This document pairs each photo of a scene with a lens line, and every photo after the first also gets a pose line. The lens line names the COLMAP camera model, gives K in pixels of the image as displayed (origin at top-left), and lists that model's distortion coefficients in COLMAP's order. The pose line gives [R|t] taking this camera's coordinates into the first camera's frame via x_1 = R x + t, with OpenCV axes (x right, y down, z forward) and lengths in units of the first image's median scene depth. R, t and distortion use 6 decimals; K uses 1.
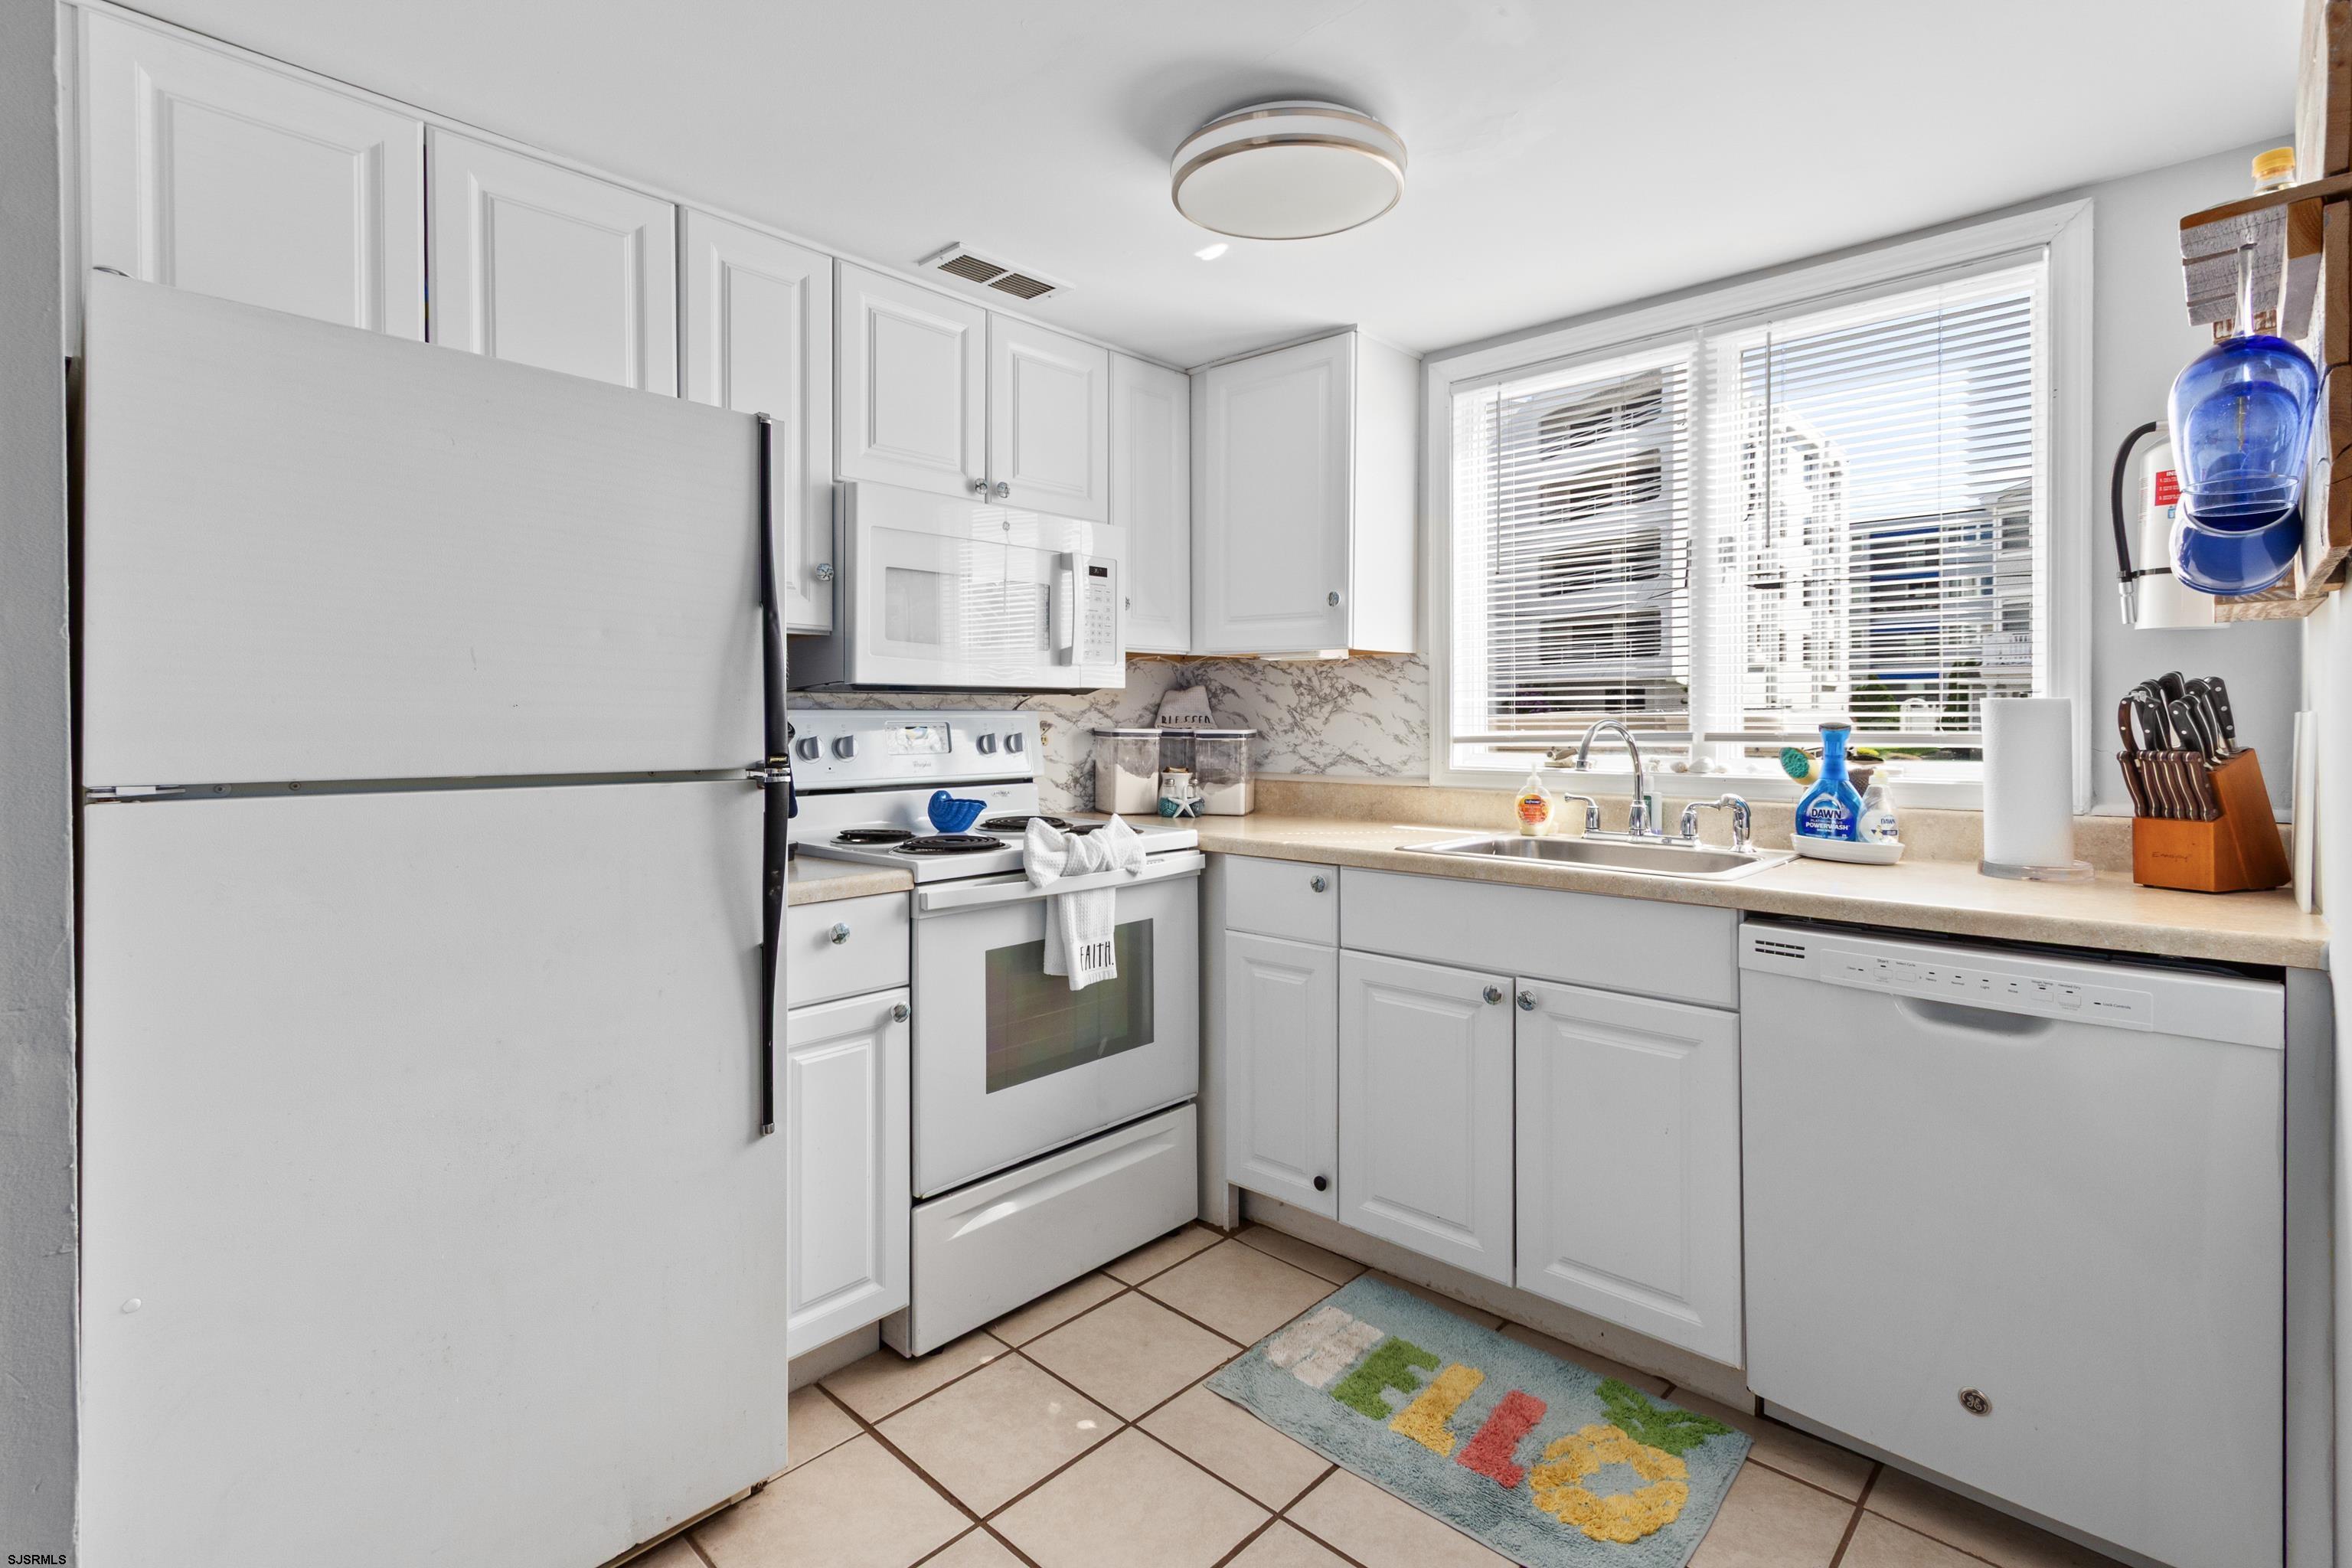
lens RADIAL K [[1092.8, 0, 1180.1], [0, 1092.8, 730.2], [0, 0, 1]] dist [0.013627, -0.004988]
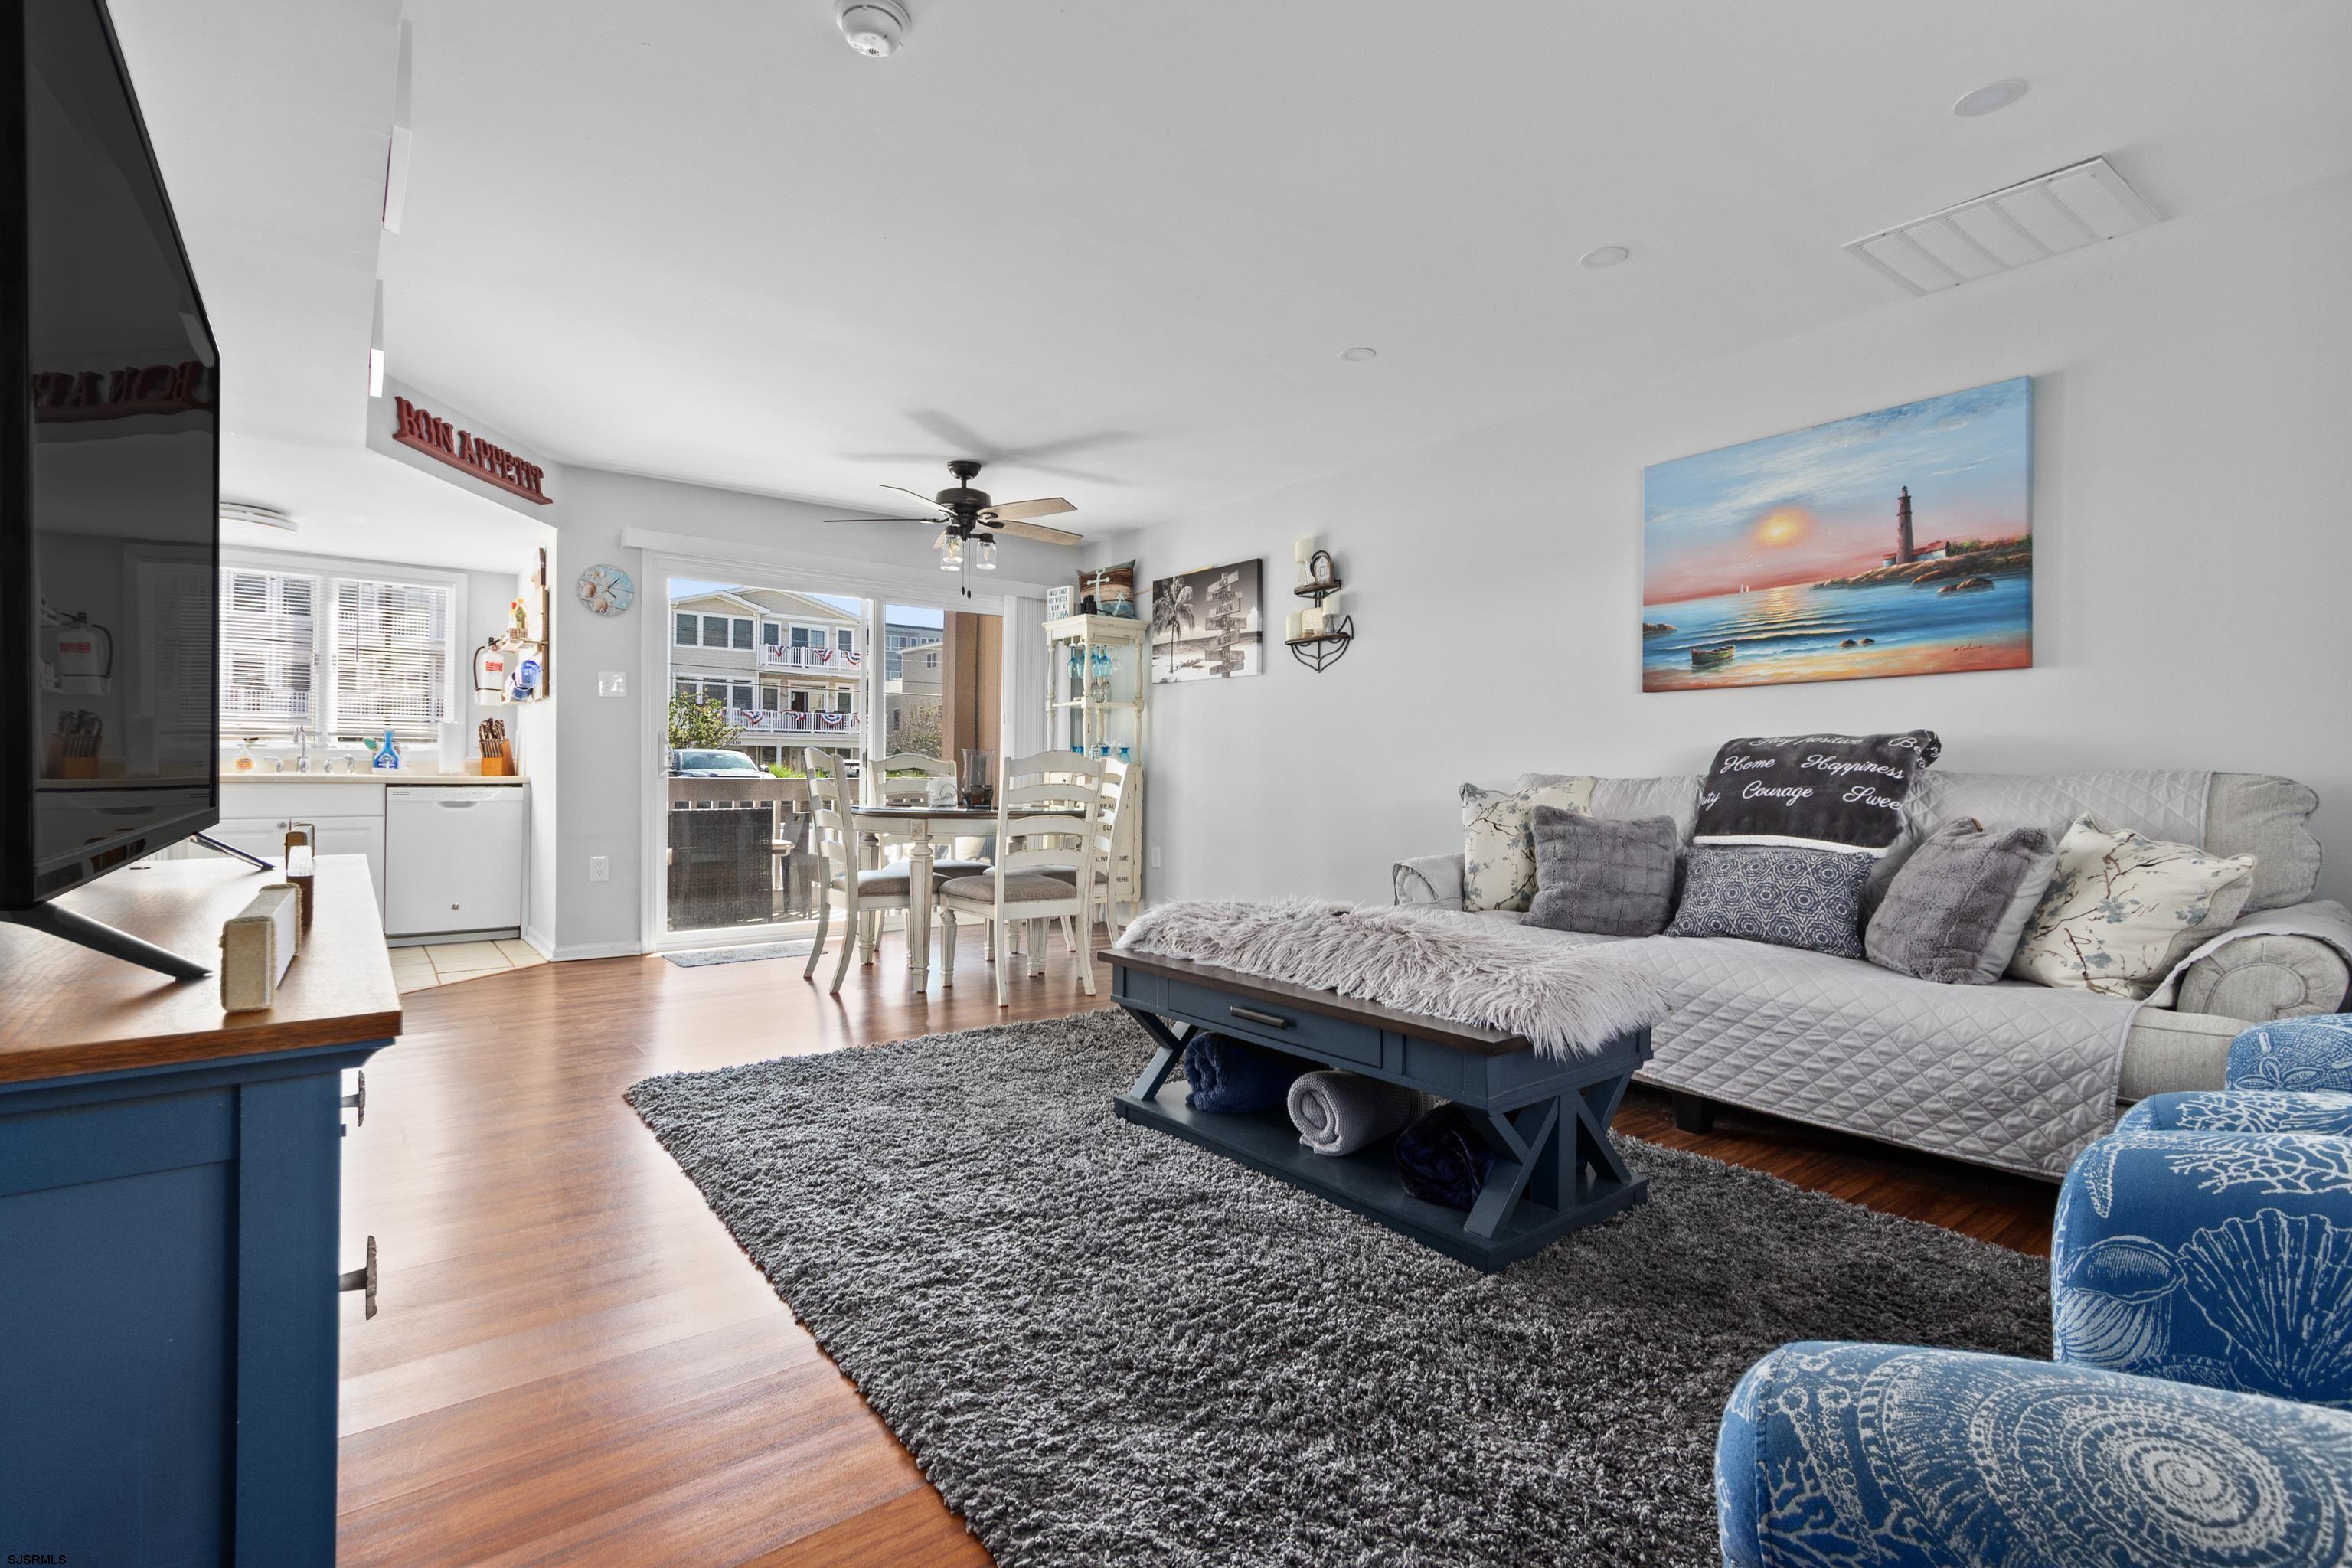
lens RADIAL K [[1092.8, 0, 1167.0], [0, 1092.8, 761.8], [0, 0, 1]] dist [0.013627, -0.004988]
pose [[0.176451, 0.016982, 0.984163, -1.742352], [0.004323, 0.999828, -0.018028, 0.129381], [-0.984300, 0.007435, 0.176347, -1.407899]]
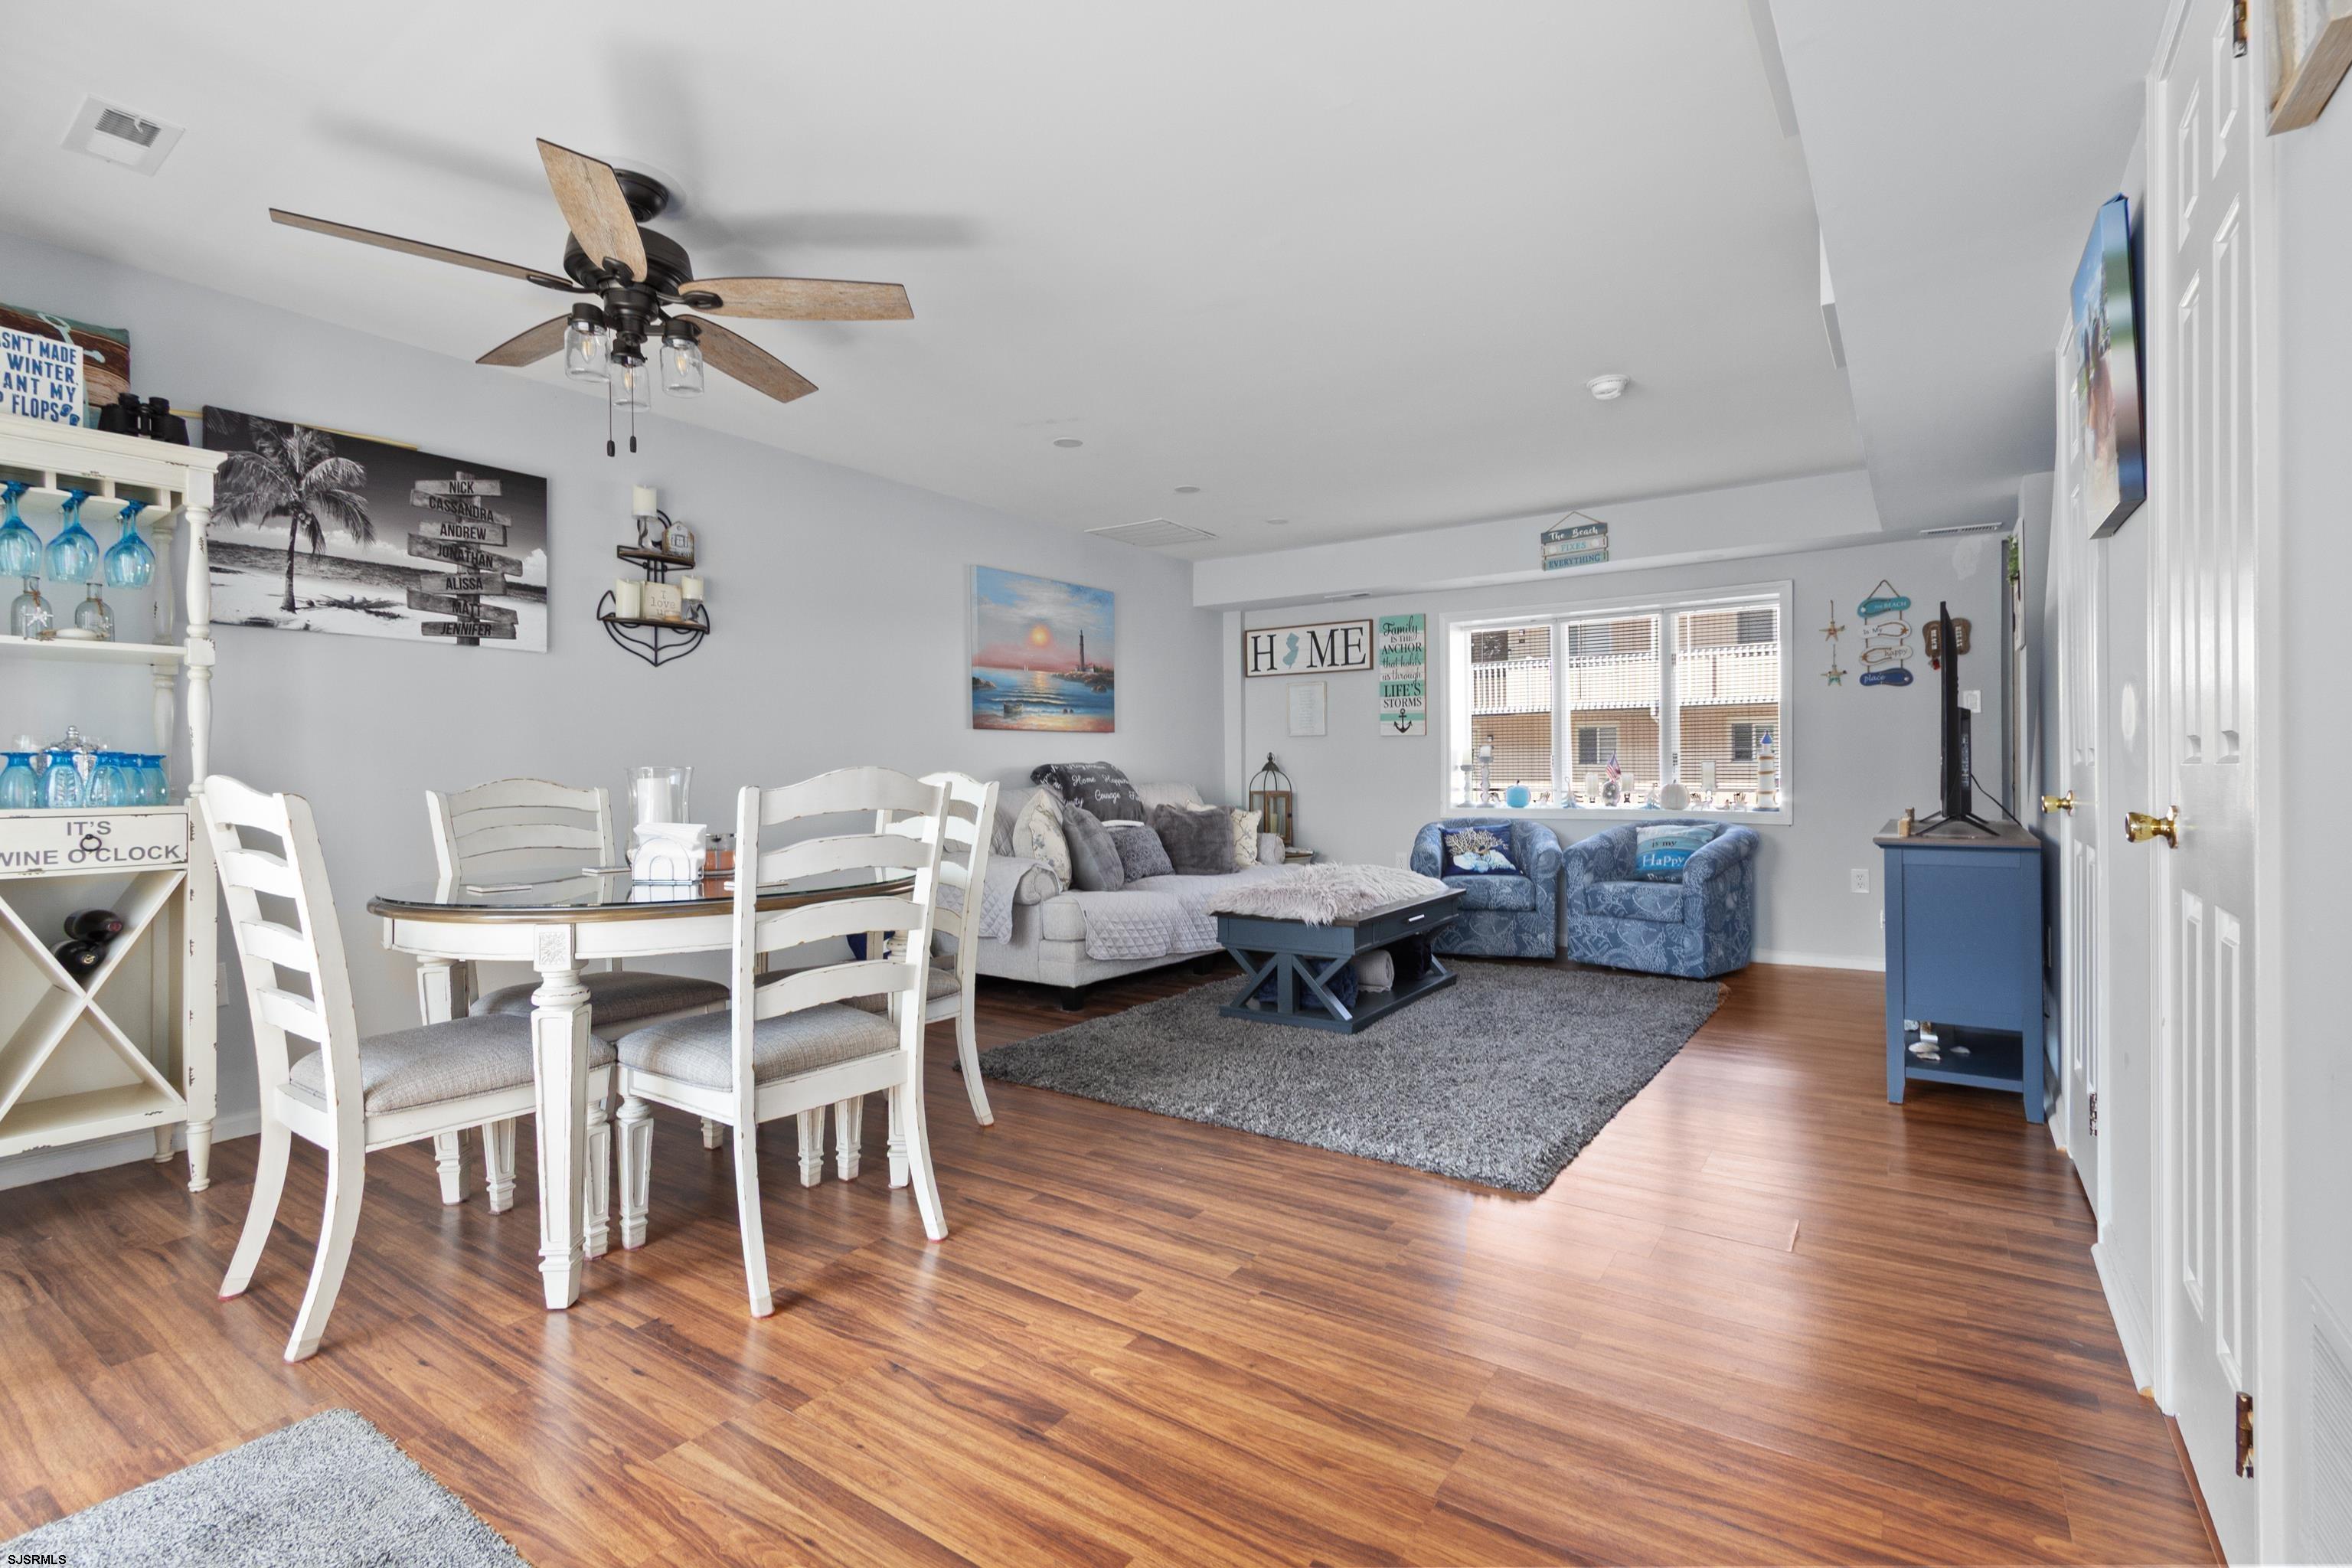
lens RADIAL K [[1092.8, 0, 1160.0], [0, 1092.8, 770.6], [0, 0, 1]] dist [0.013627, -0.004988]
pose [[-0.991740, 0.013597, -0.127539, 0.054082], [0.012152, 0.999853, 0.012106, 0.056790], [0.127685, 0.010457, -0.991760, 0.628130]]
